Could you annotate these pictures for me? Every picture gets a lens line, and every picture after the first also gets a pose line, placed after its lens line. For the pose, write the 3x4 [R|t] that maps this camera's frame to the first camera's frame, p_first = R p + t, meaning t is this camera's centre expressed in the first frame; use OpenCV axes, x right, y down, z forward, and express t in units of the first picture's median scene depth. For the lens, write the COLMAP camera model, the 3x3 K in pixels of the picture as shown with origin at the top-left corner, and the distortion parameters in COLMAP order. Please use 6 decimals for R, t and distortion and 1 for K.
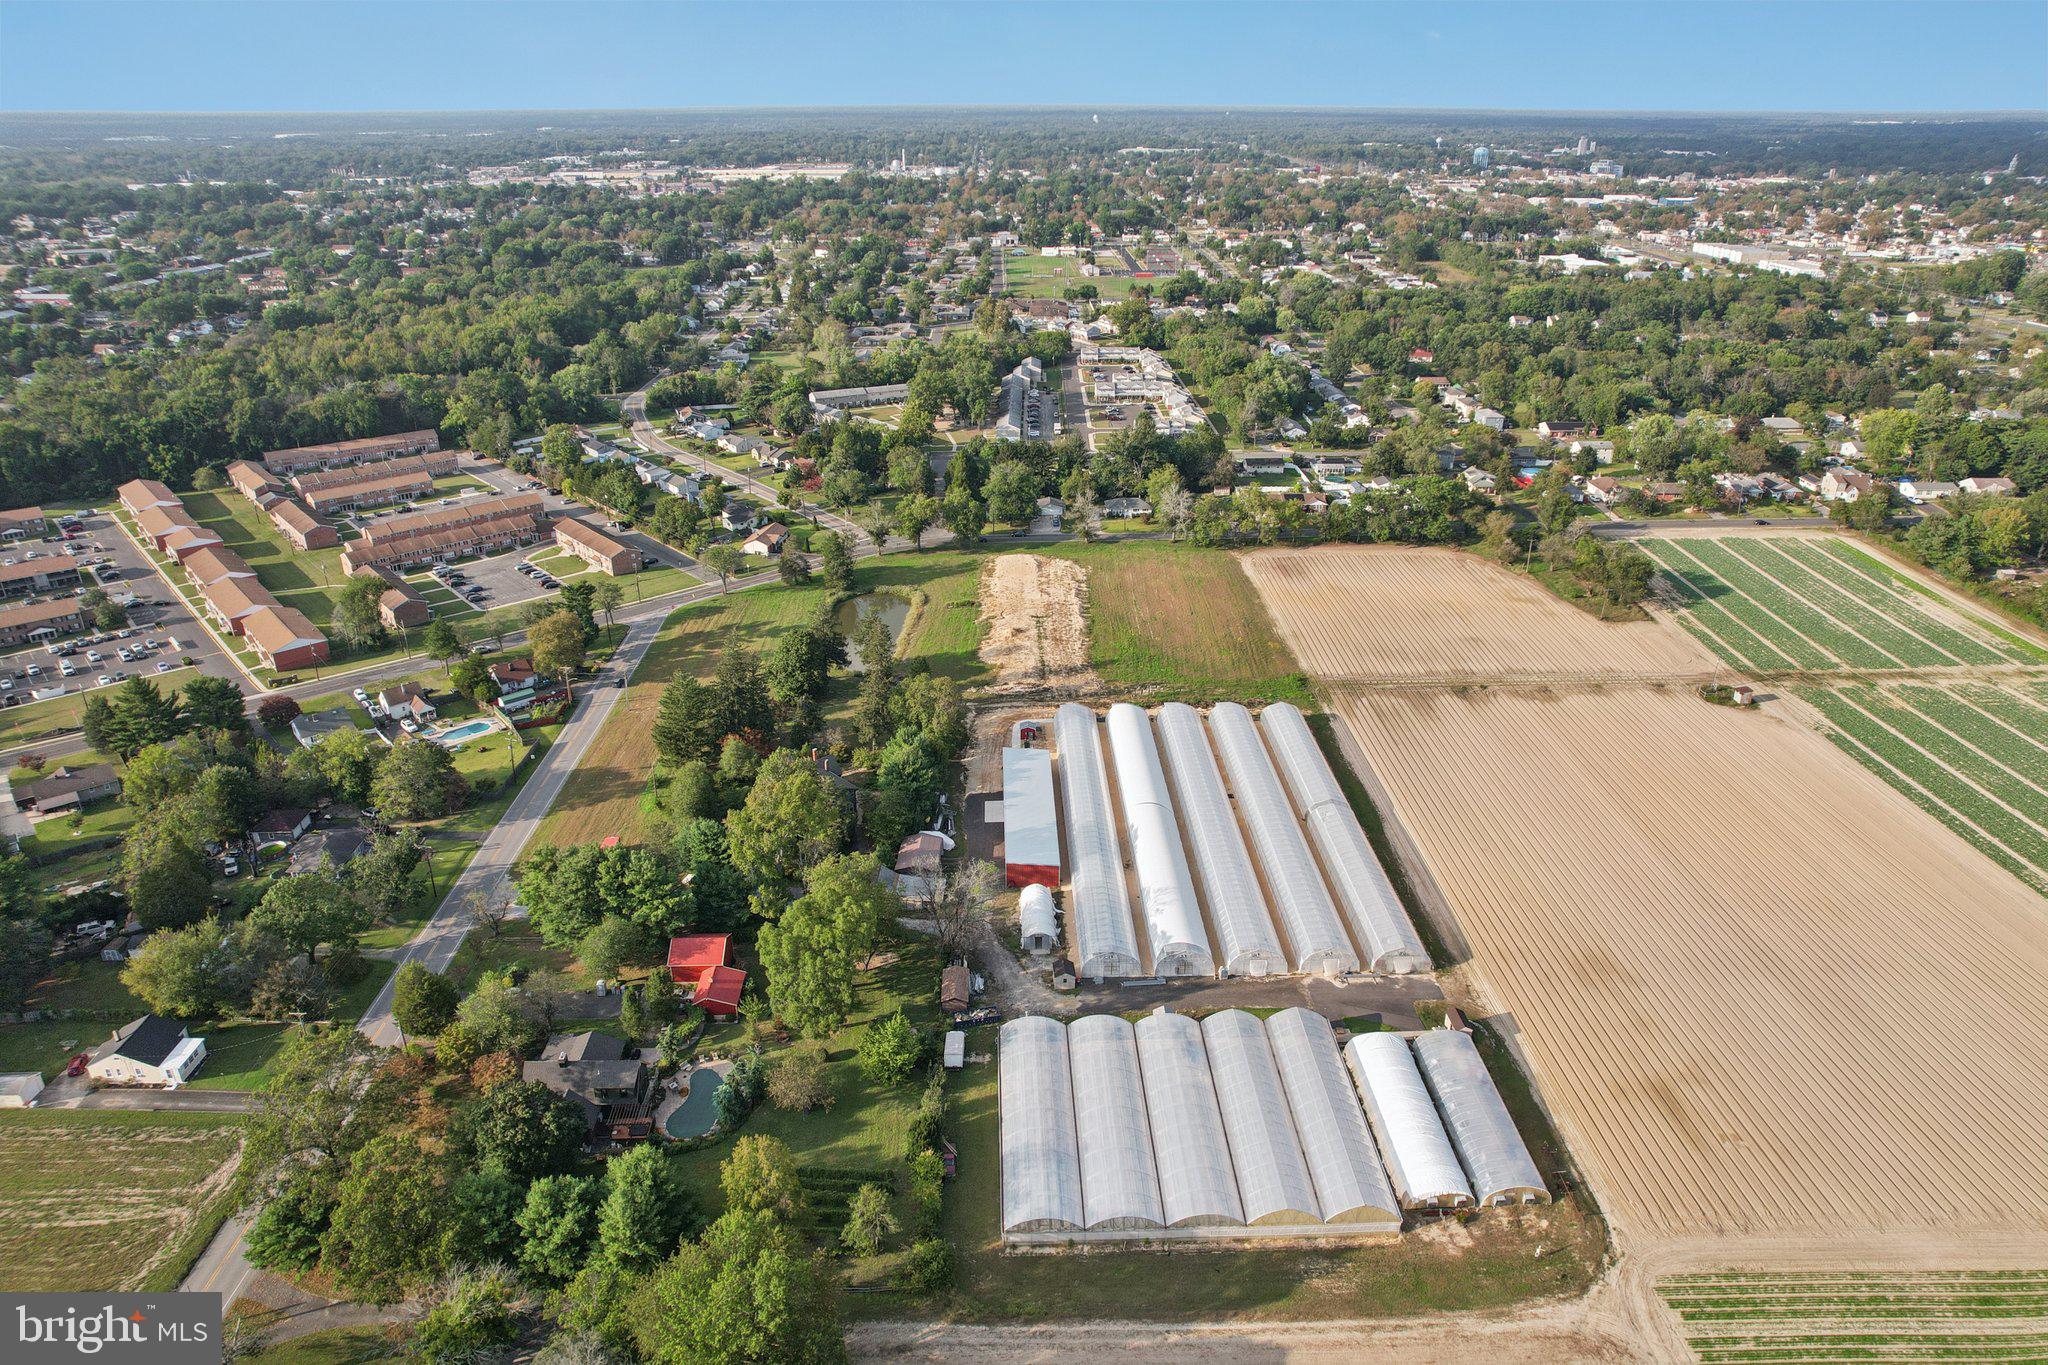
lens RADIAL K [[1307.6, 0, 1023.5], [0, 1307.6, 683.0], [0, 0, 1]] dist [-0.035683, -0.000580]
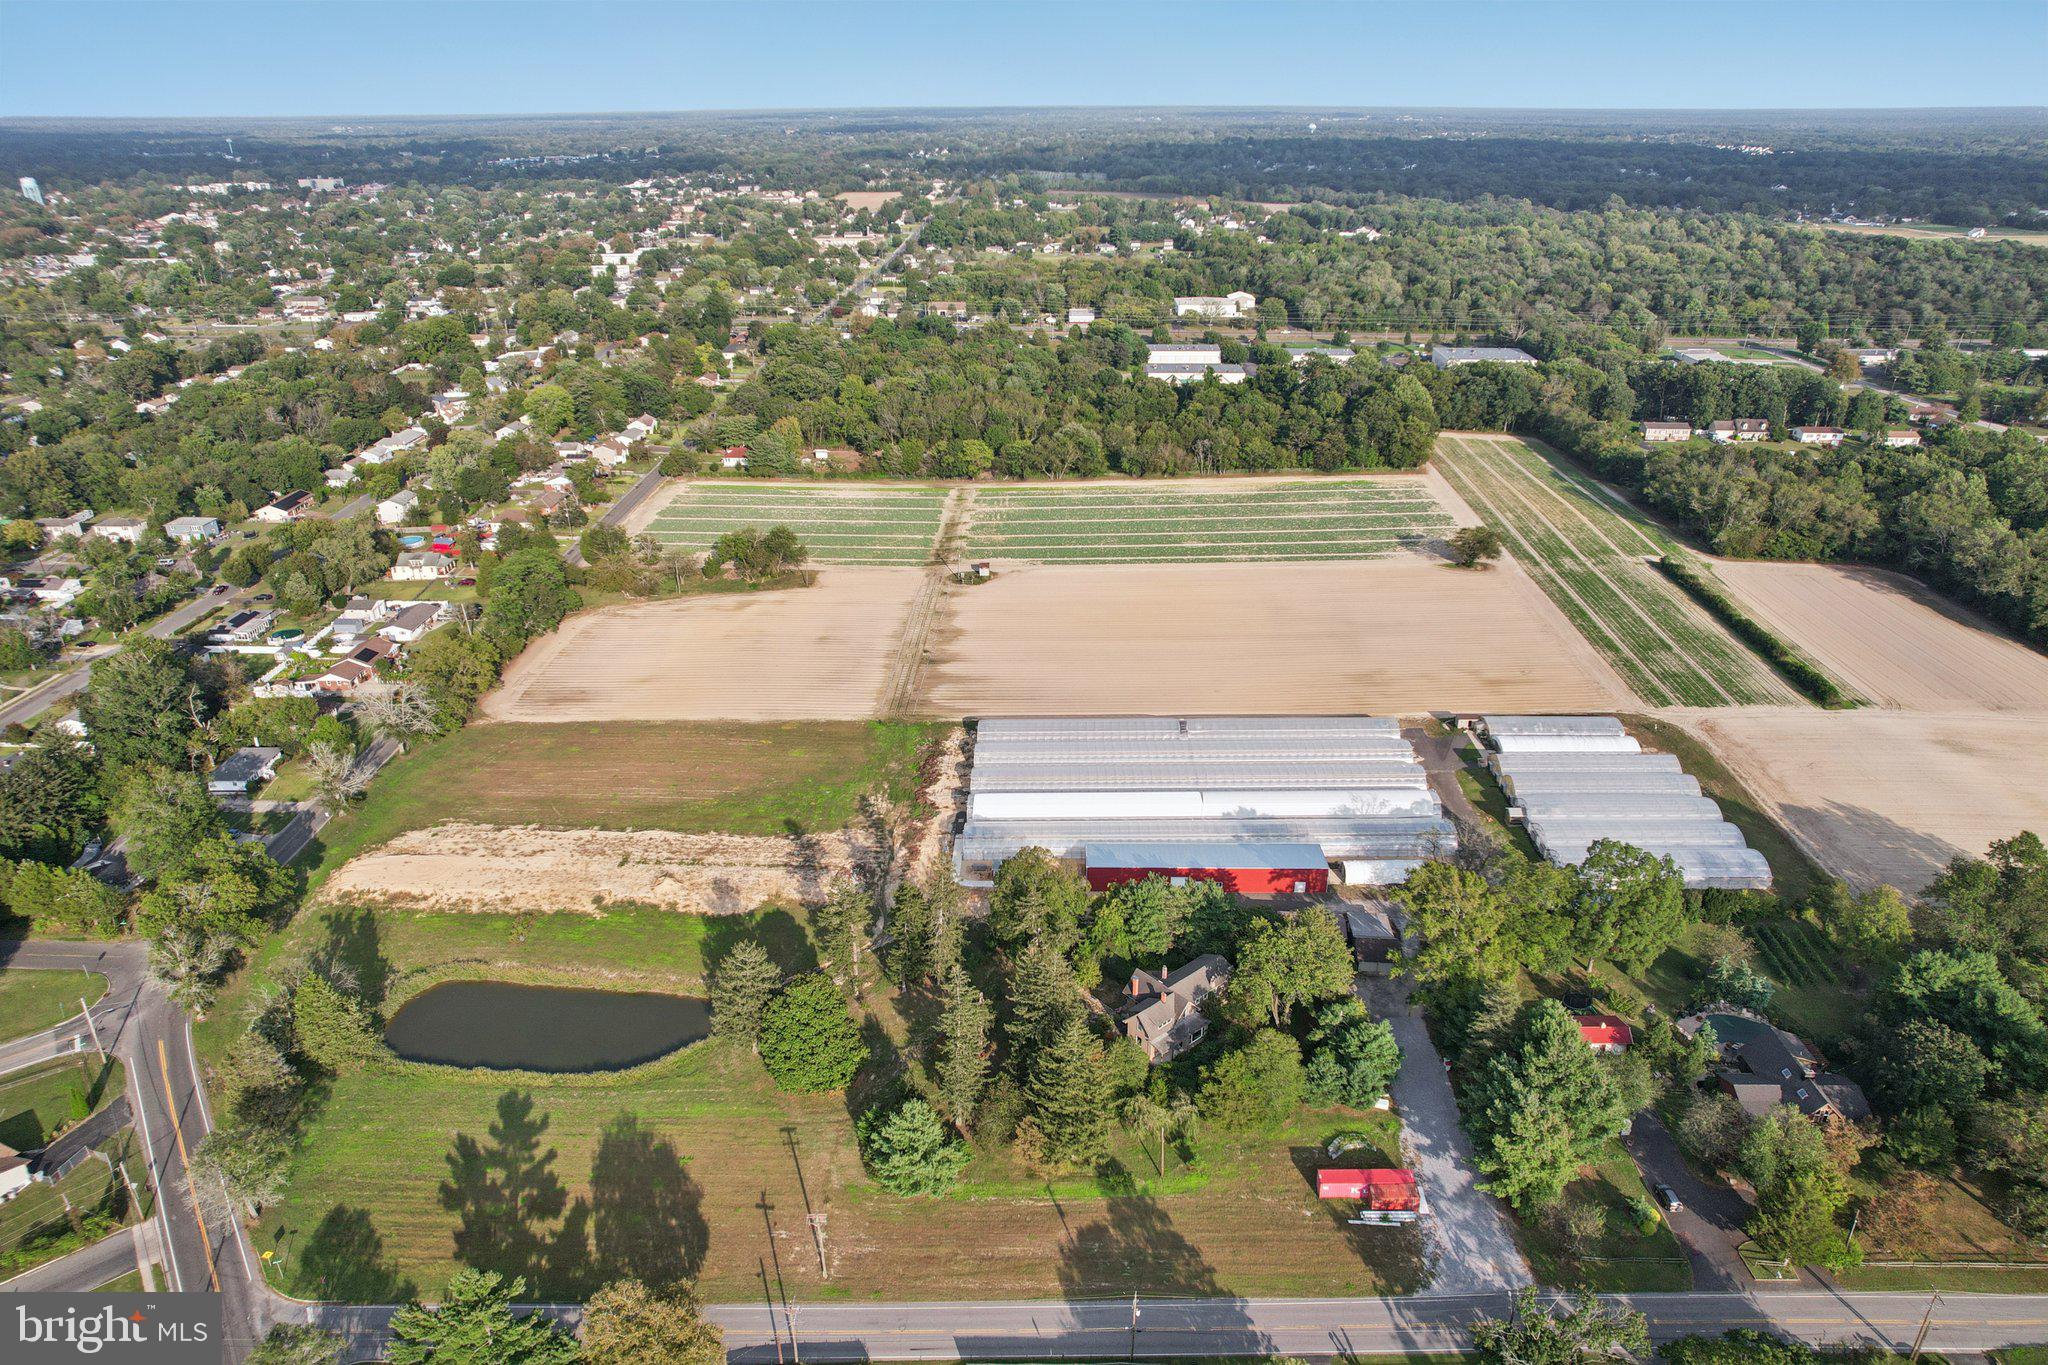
lens RADIAL K [[1307.6, 0, 1025.5], [0, 1307.6, 682.6], [0, 0, 1]] dist [-0.035683, -0.000580]
pose [[0.037520, -0.406032, 0.913088, -0.646518], [0.409980, 0.839545, 0.356482, -0.324224], [-0.911322, 0.360973, 0.197965, 0.682765]]
